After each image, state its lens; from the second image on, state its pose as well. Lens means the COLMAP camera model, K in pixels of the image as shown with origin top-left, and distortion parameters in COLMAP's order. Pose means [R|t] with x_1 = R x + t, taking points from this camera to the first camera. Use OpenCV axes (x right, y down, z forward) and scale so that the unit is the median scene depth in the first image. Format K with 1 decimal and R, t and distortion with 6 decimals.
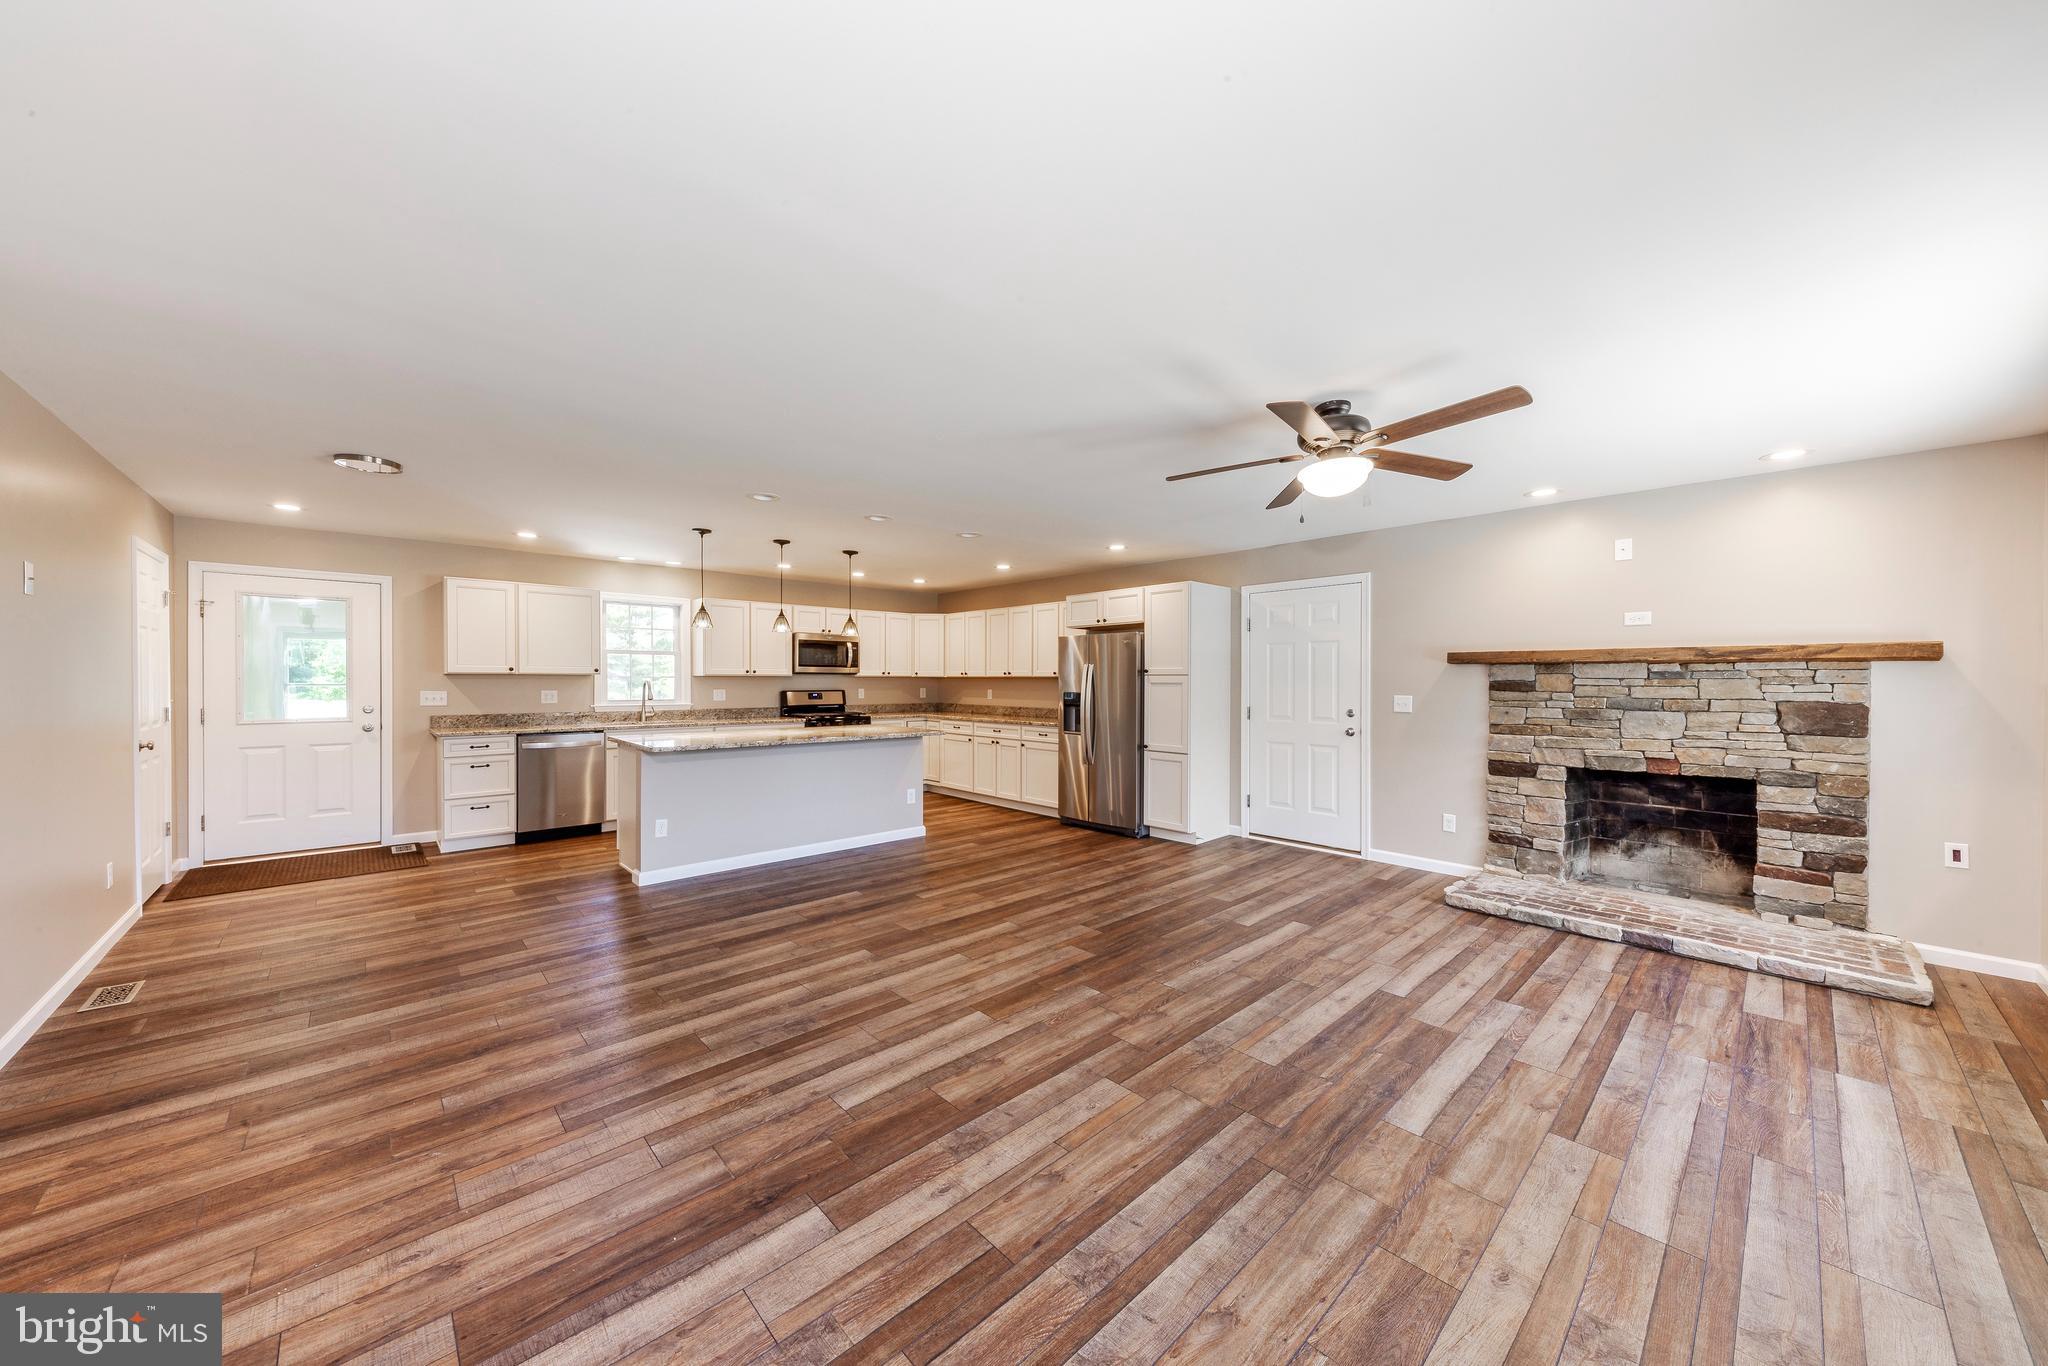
lens RADIAL K [[728.1, 0, 1036.8], [0, 728.1, 683.8], [0, 0, 1]] dist [0.007416, -0.002621]
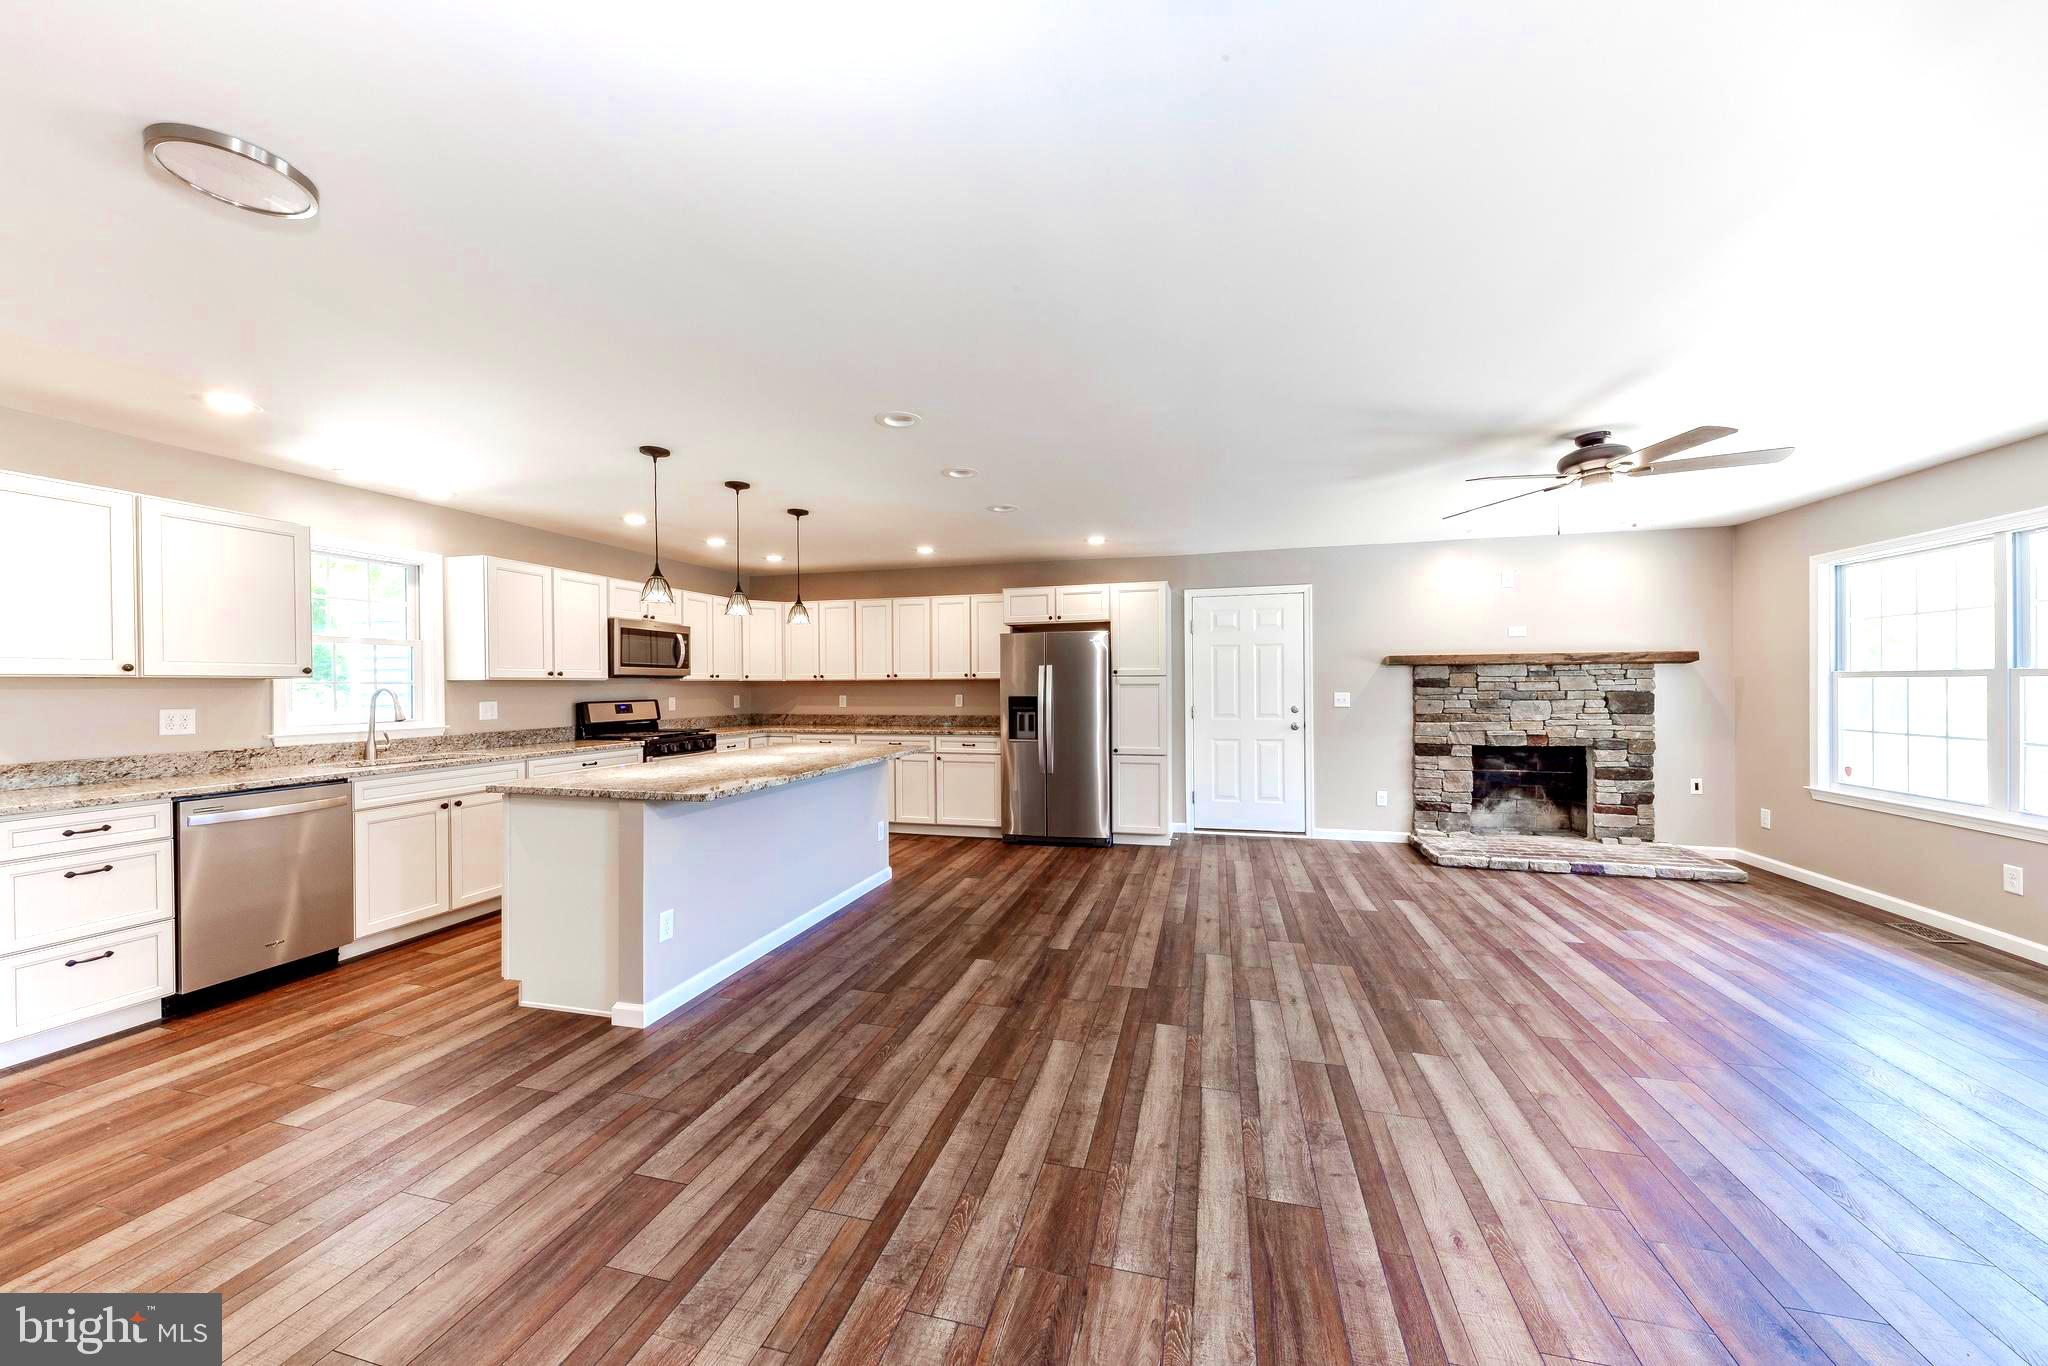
lens RADIAL K [[728.1, 0, 1039.2], [0, 728.1, 692.0], [0, 0, 1]] dist [0.007416, -0.002621]
pose [[0.846118, -0.014410, 0.532801, -0.605384], [0.012563, 0.999896, 0.007093, 0.001250], [-0.532848, 0.000692, 0.846211, 0.324064]]
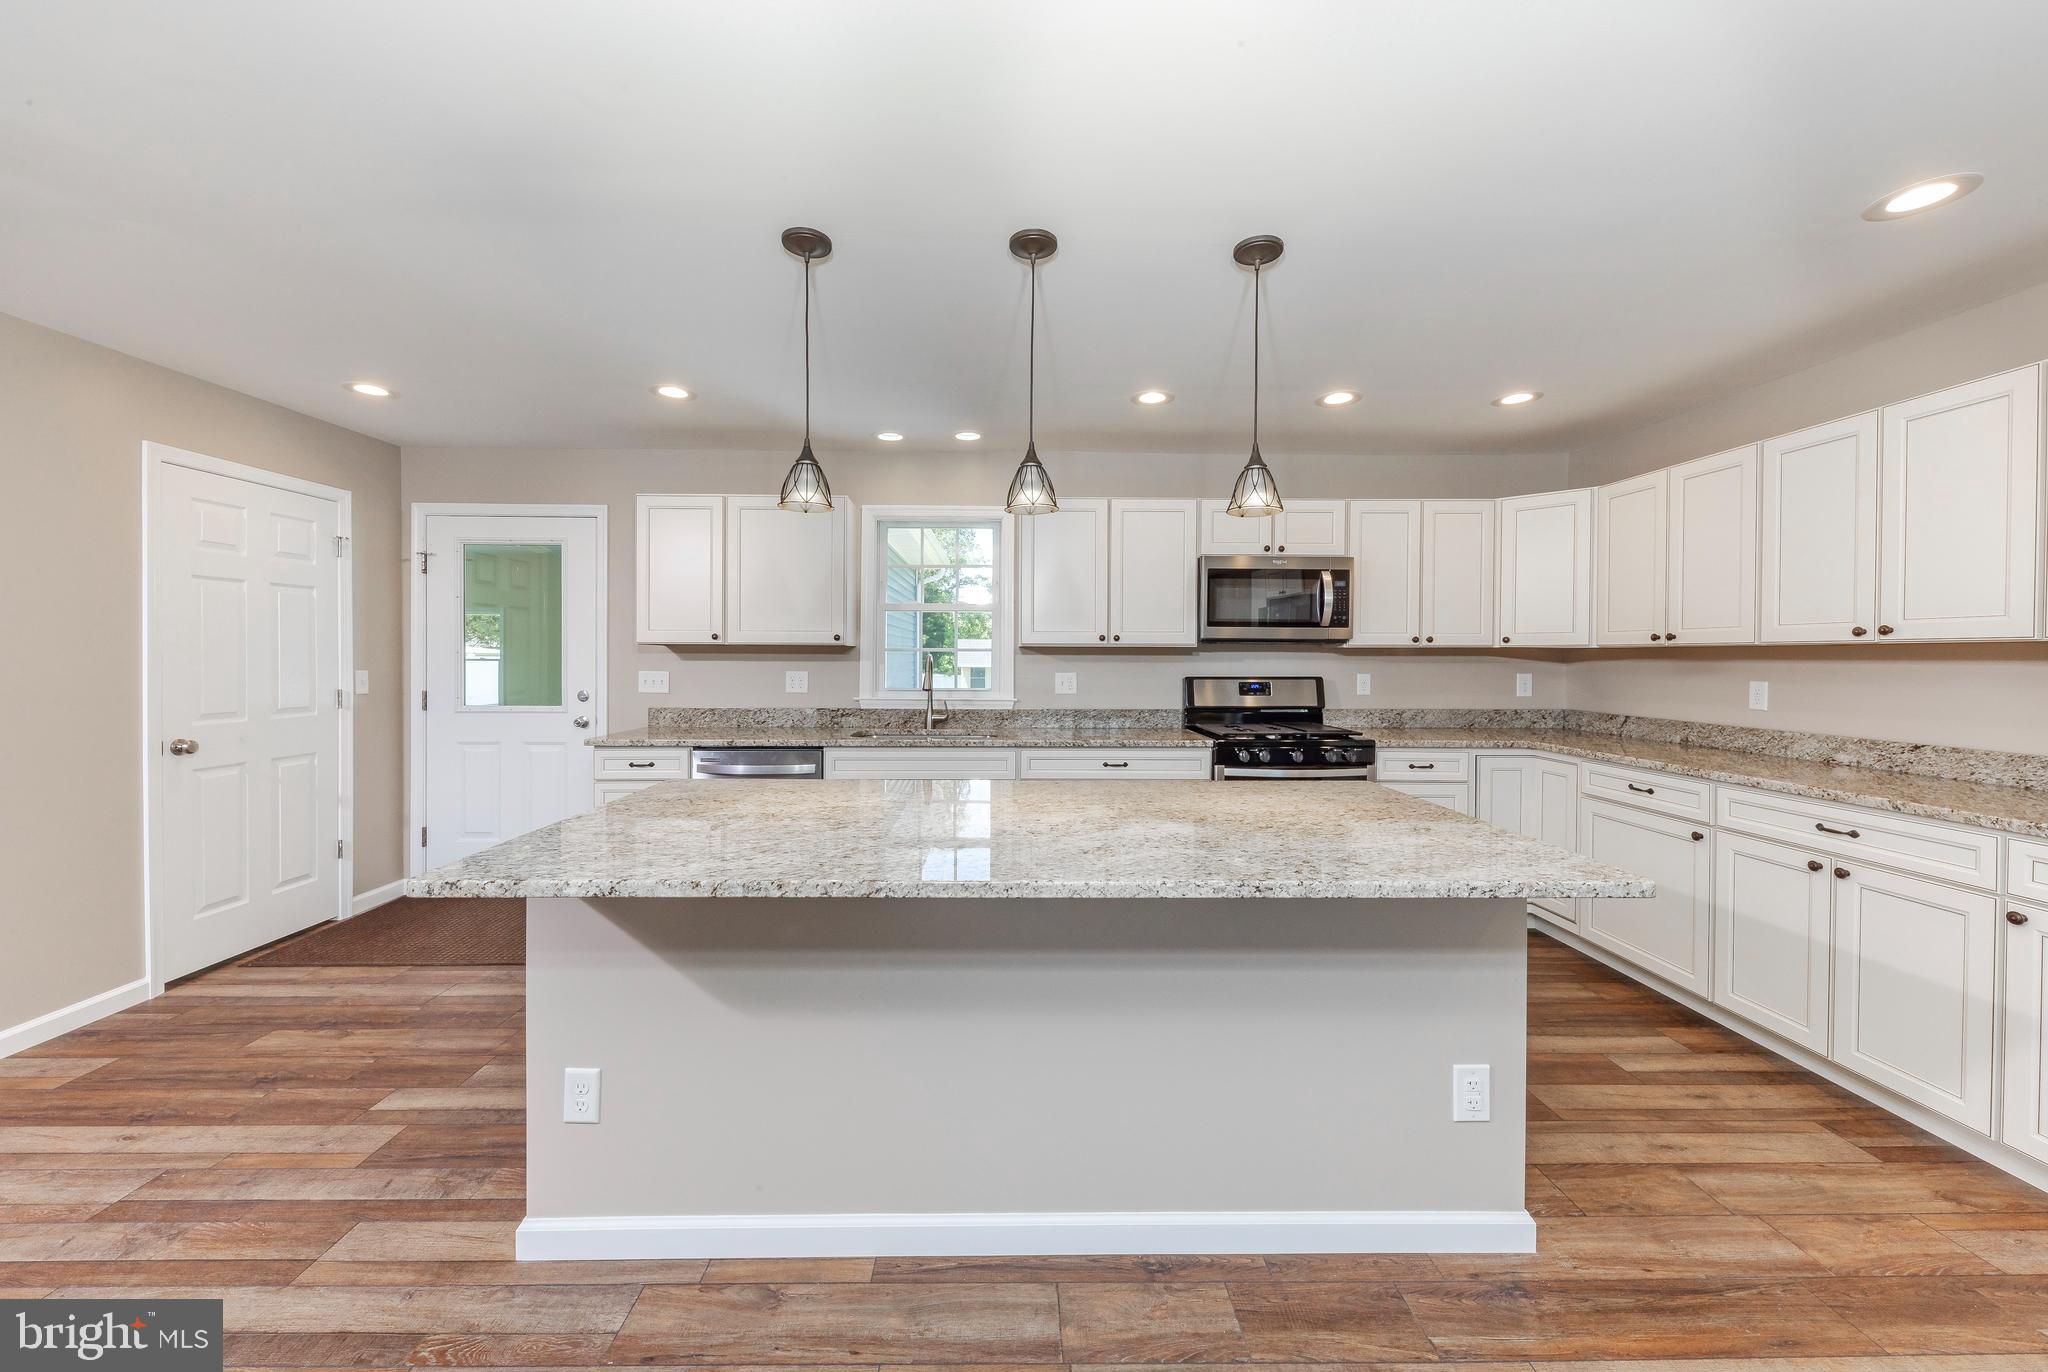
lens RADIAL K [[728.1, 0, 1003.7], [0, 728.1, 673.0], [0, 0, 1]] dist [0.007416, -0.002621]
pose [[0.720336, 0.012436, -0.693514, -0.156190], [-0.004586, 0.999903, 0.013167, 0.001346], [0.693610, -0.006304, 0.720323, 0.949689]]
